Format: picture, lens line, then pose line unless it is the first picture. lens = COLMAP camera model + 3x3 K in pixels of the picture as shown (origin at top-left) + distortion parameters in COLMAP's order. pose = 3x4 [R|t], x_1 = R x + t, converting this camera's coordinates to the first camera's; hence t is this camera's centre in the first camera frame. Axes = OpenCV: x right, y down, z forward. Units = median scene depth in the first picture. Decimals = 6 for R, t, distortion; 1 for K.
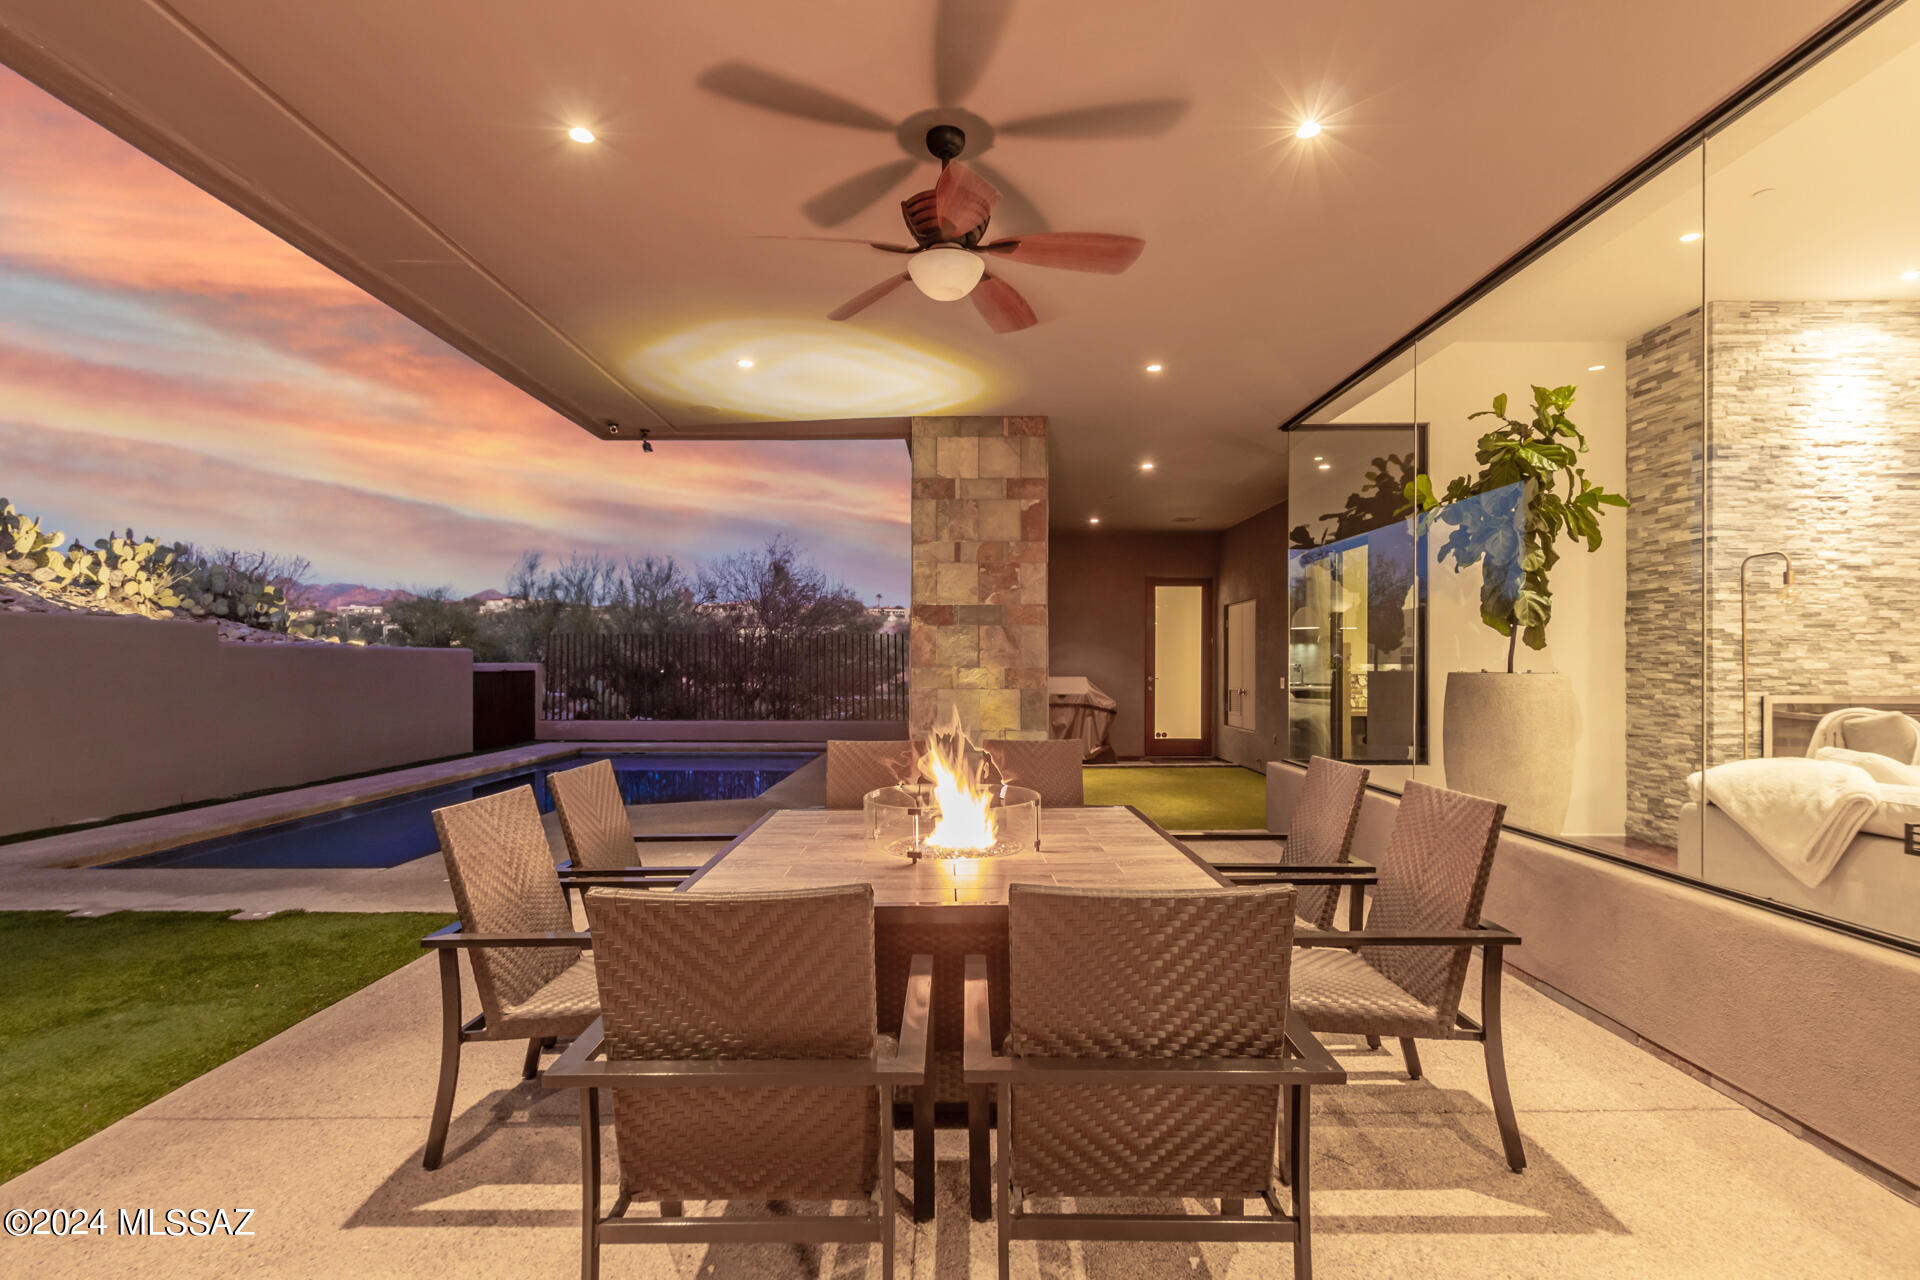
lens RADIAL K [[881.7, 0, 960.9], [0, 881.7, 660.3], [0, 0, 1]] dist [0.003165, -0.000097]
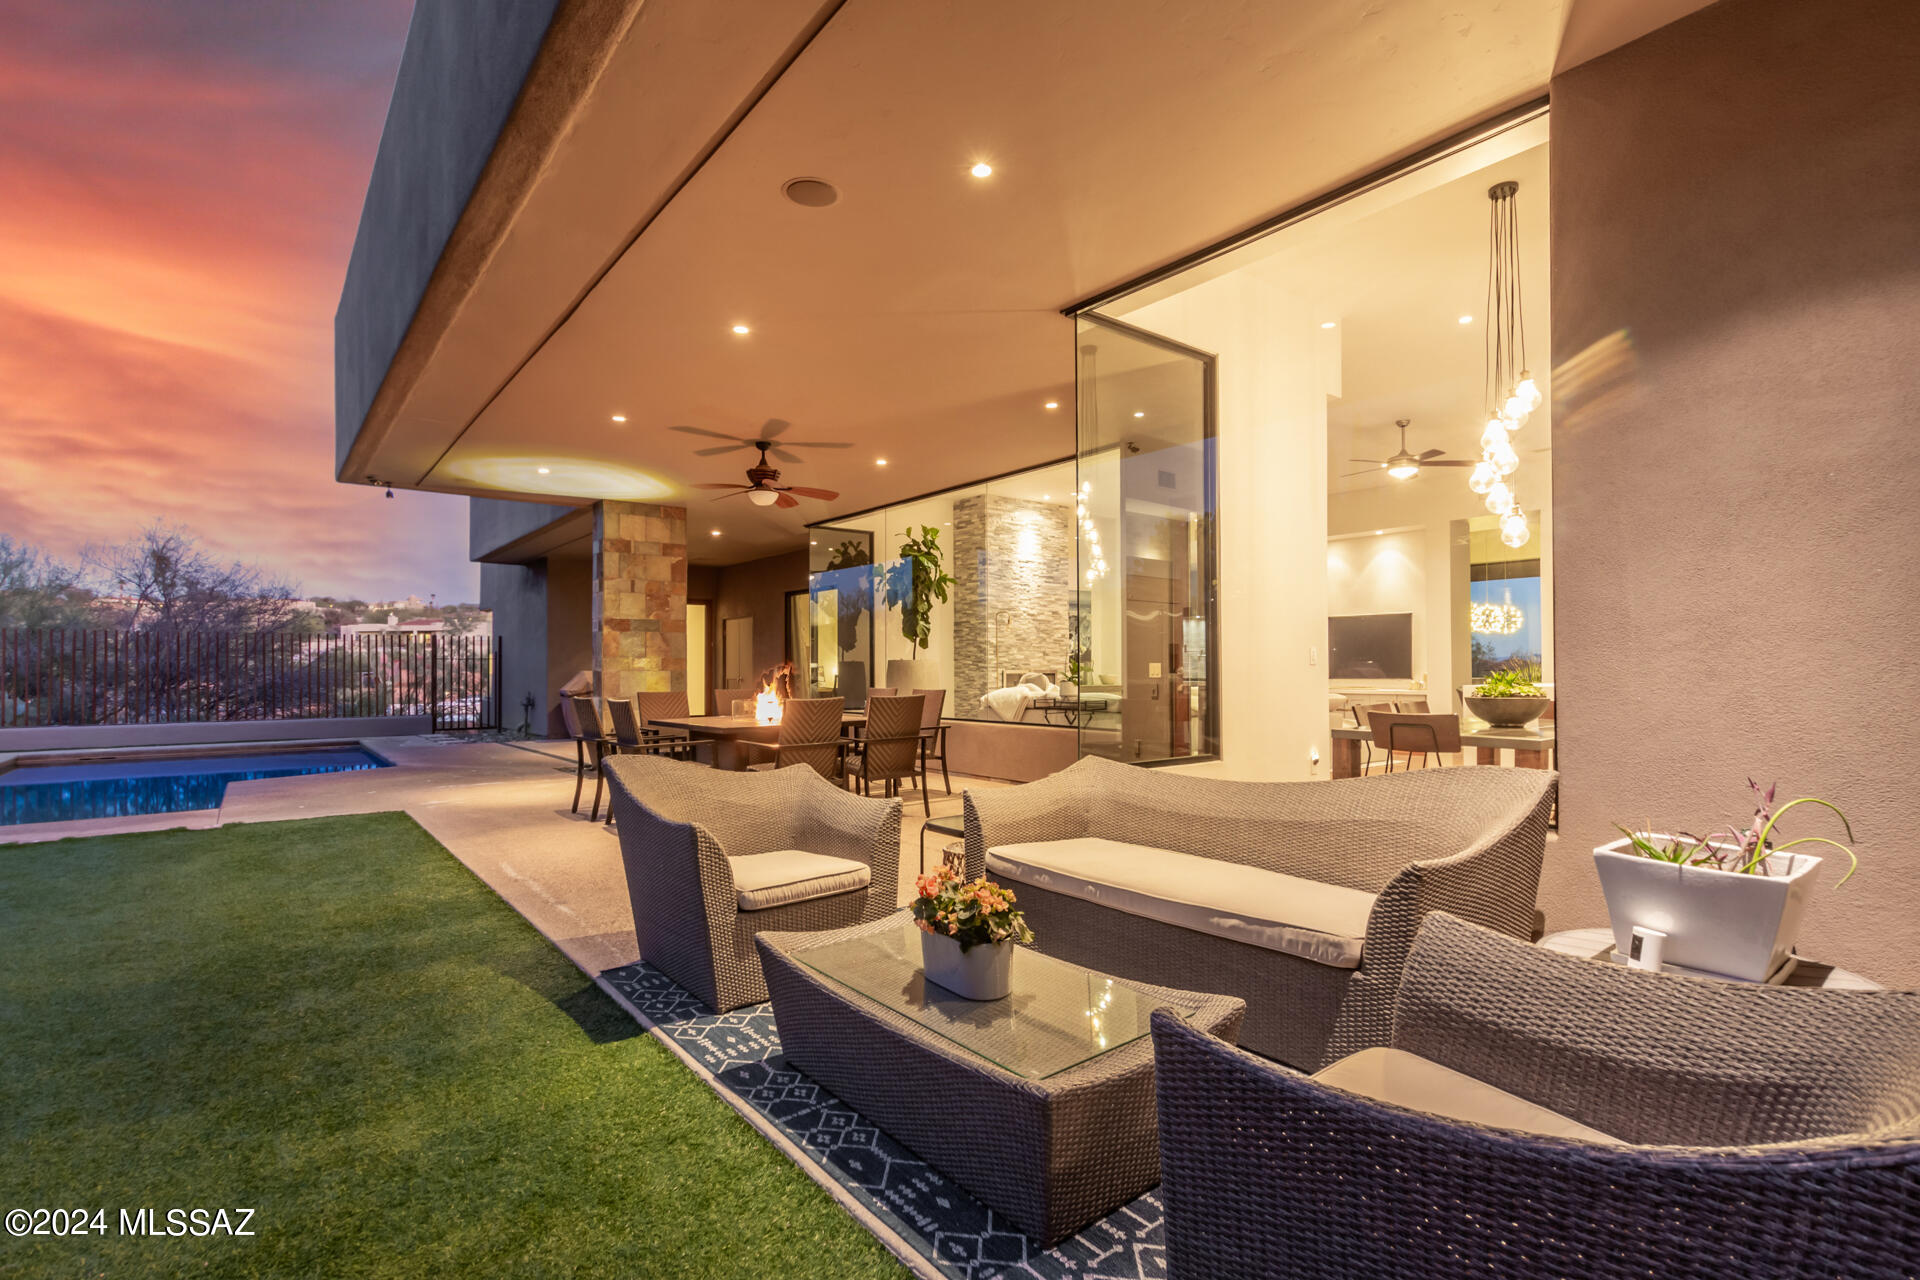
lens RADIAL K [[881.7, 0, 958.5], [0, 881.7, 650.1], [0, 0, 1]] dist [0.003165, -0.000097]
pose [[0.776033, 0.007771, 0.630645, -0.600020], [0.004559, 0.999829, -0.017930, 0.027921], [-0.630676, 0.016790, 0.775865, -0.674048]]
